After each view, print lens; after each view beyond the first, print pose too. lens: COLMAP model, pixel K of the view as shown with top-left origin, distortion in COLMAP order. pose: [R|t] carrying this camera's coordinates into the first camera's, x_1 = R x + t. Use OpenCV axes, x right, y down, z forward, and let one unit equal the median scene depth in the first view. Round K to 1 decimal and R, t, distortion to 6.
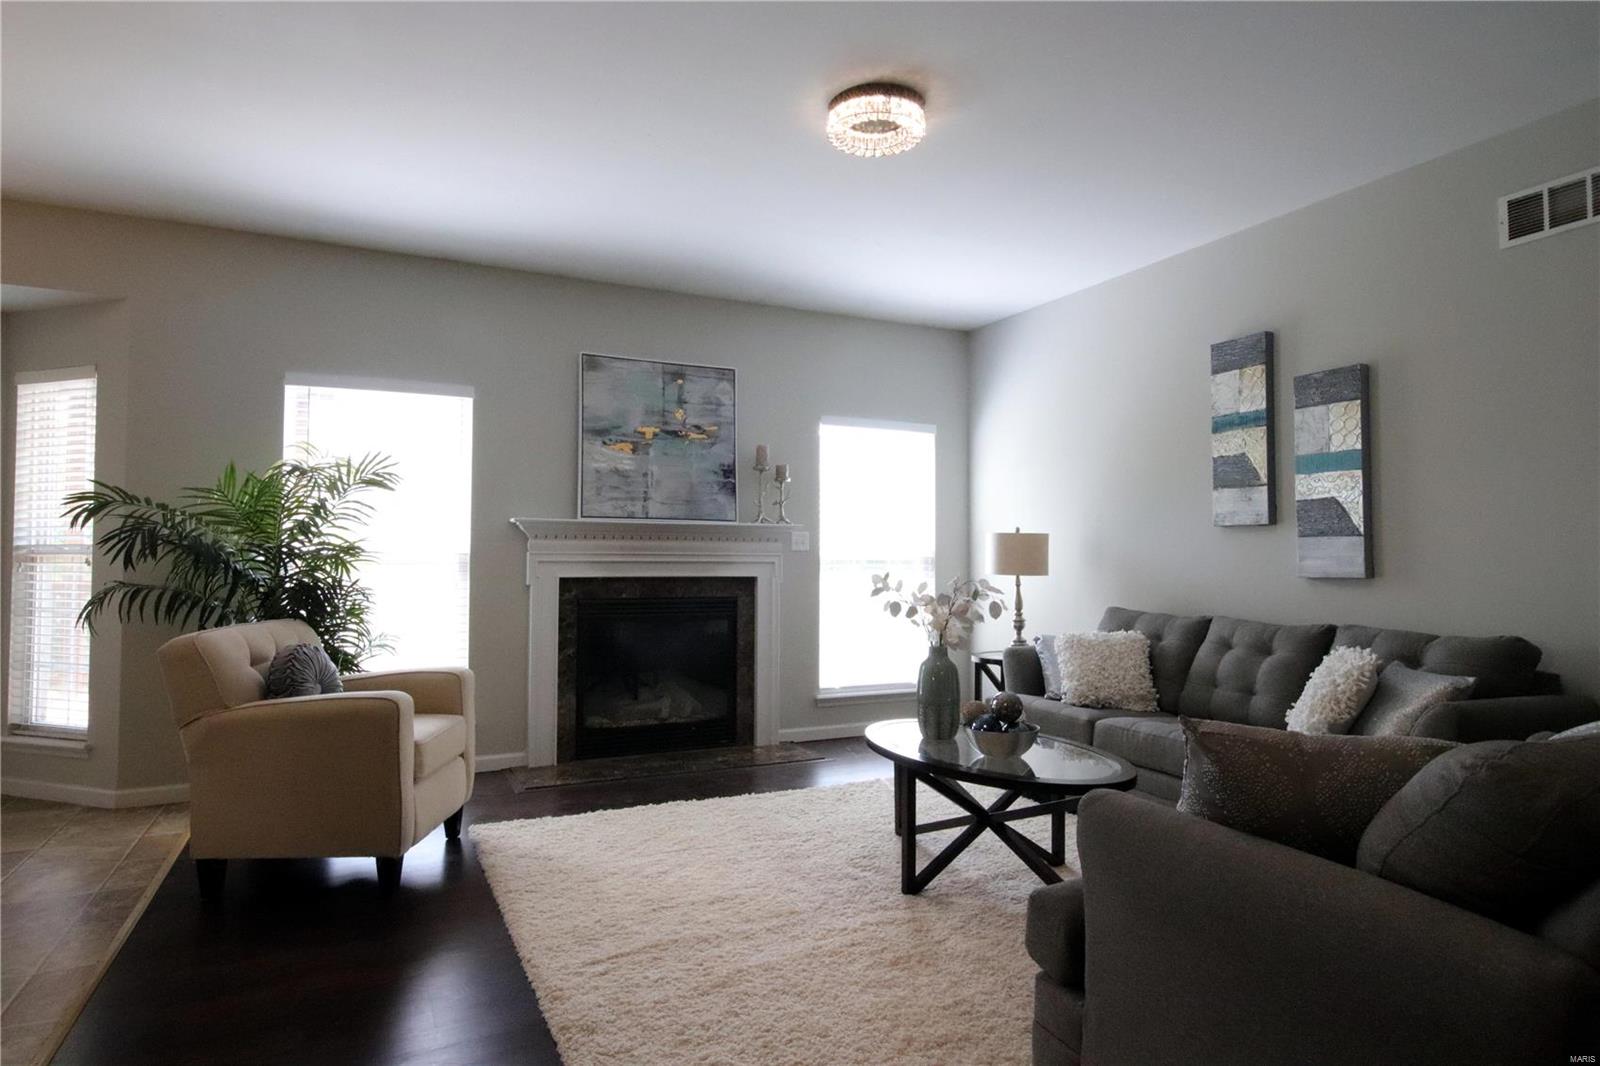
lens RADIAL K [[894.3, 0, 800.0], [0, 894.3, 533.0], [0, 0, 1]] dist [-0.000928, -0.000102]
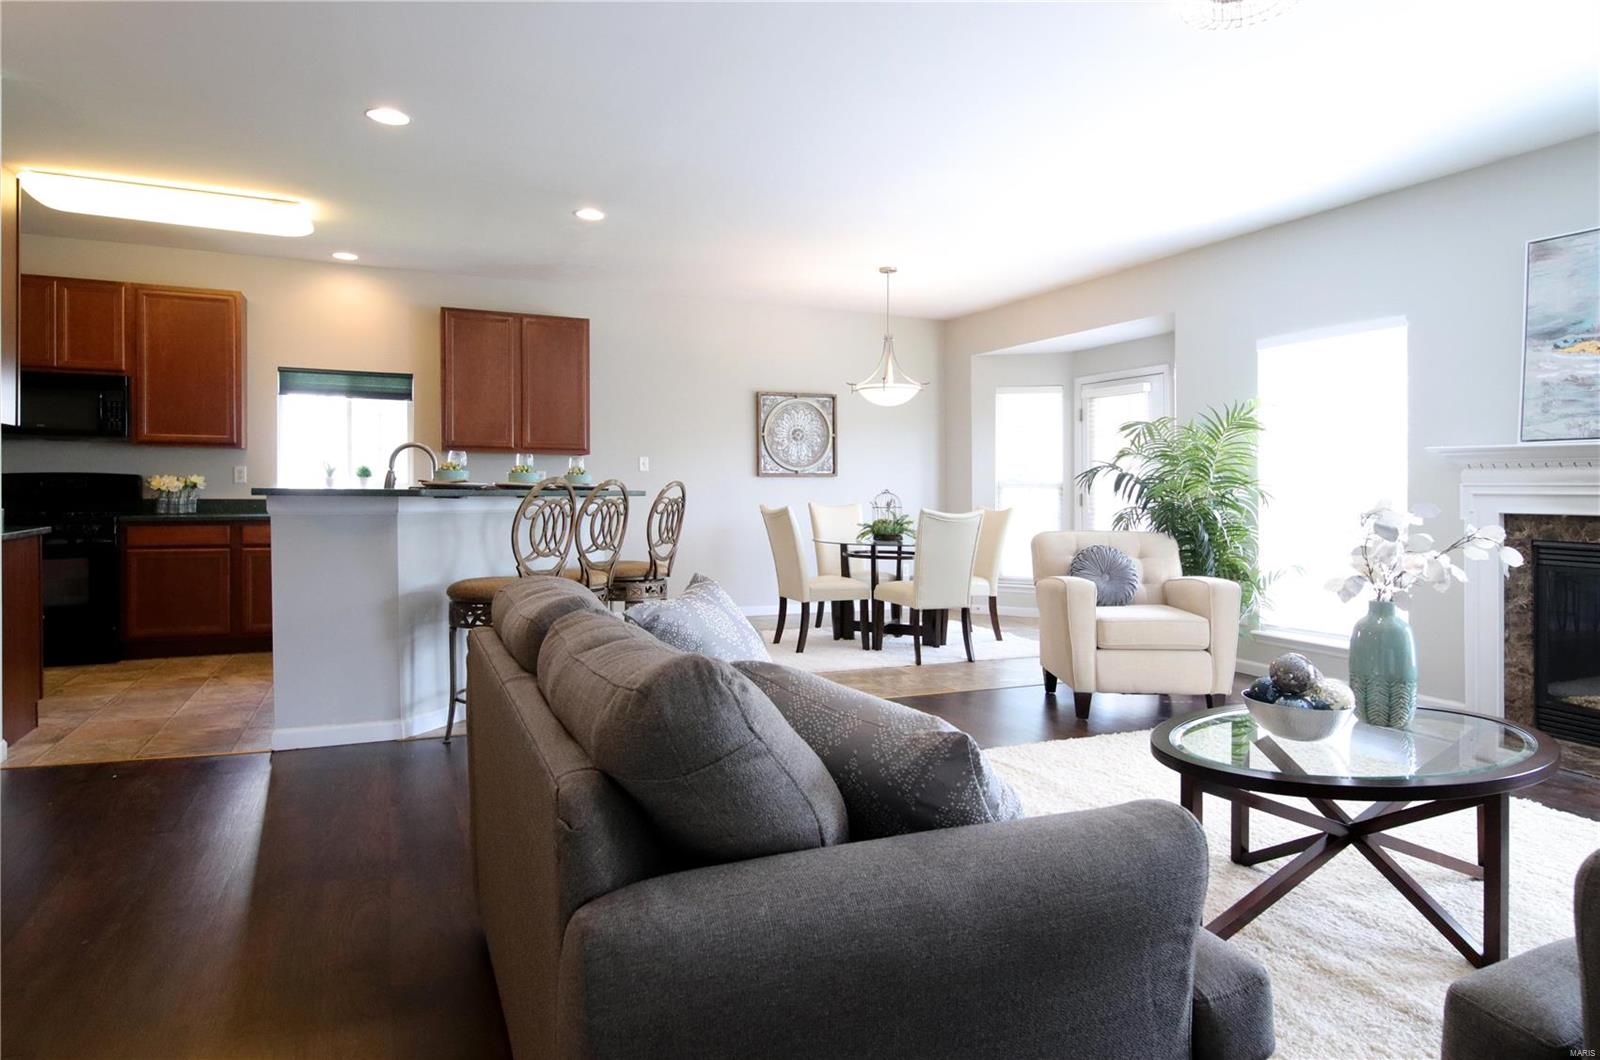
lens RADIAL K [[908.7, 0, 791.4], [0, 908.7, 453.0], [0, 0, 1]] dist [-0.000910, -0.000068]
pose [[-0.023806, -0.037383, -0.999017, 0.592863], [0.026613, 0.998923, -0.038014, 0.006925], [0.999362, -0.027492, -0.022785, 0.323433]]
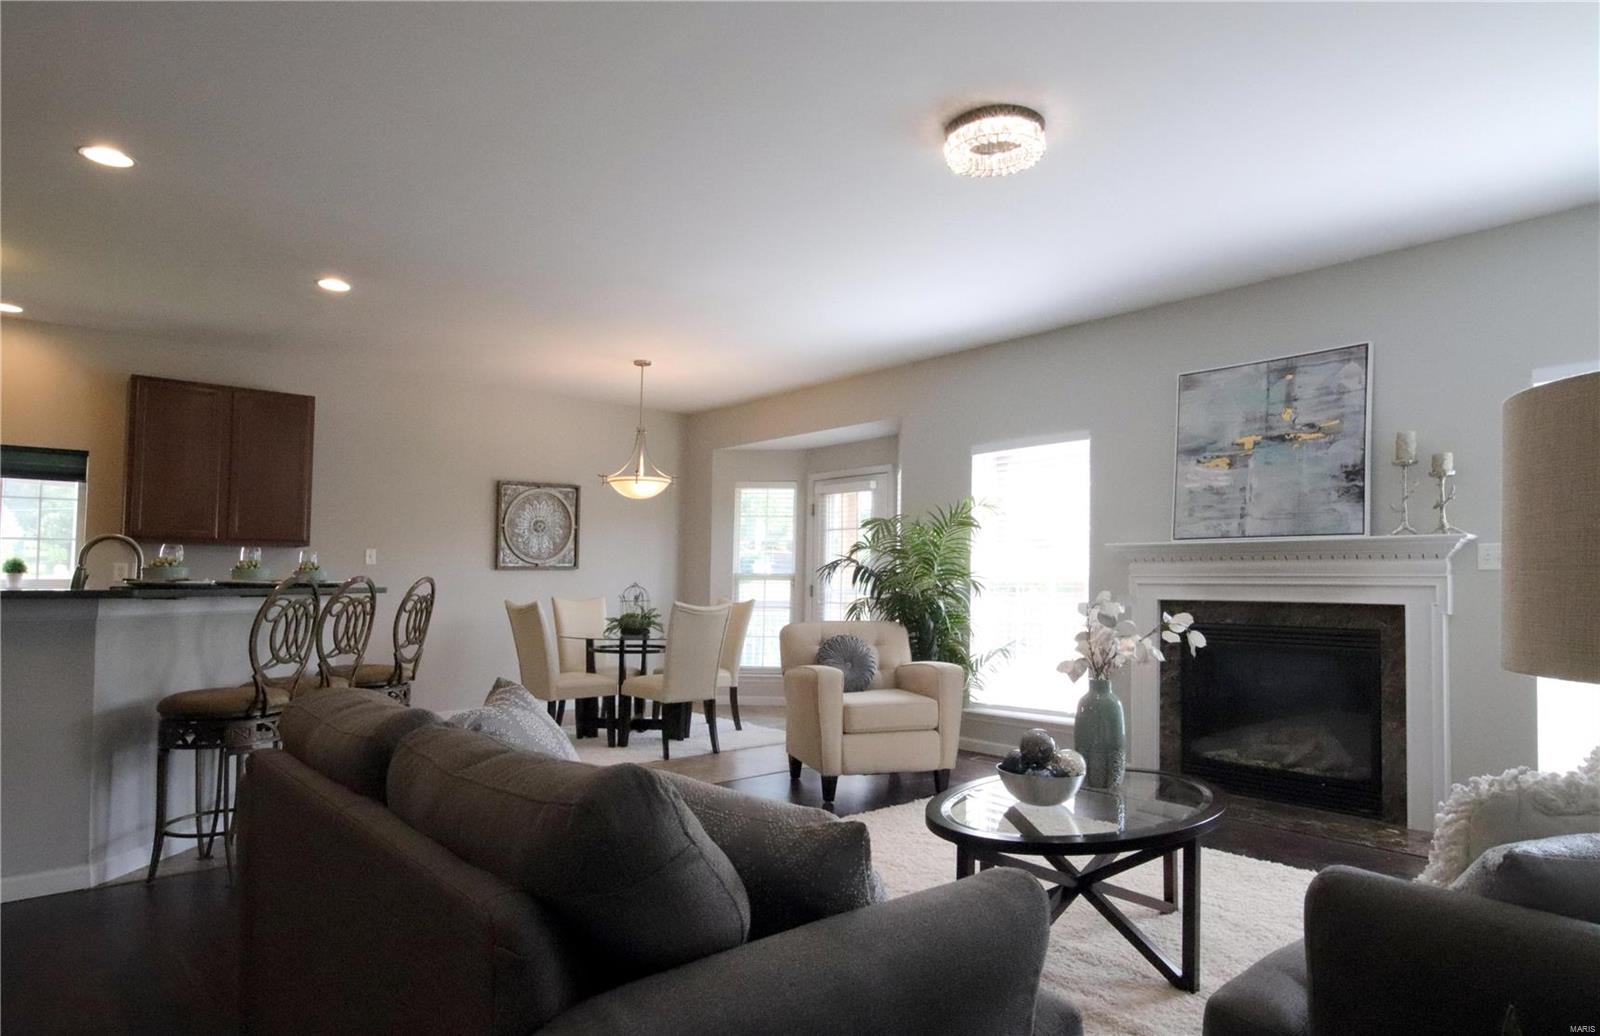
lens RADIAL K [[909.0, 0, 800.0], [0, 909.0, 518.0], [0, 0, 1]] dist [-0.000189, -0.000314]
pose [[0.268638, -0.065212, -0.961031, 0.594584], [0.030519, 0.997781, -0.059174, 0.005348], [0.962758, -0.013433, 0.270032, 0.309841]]
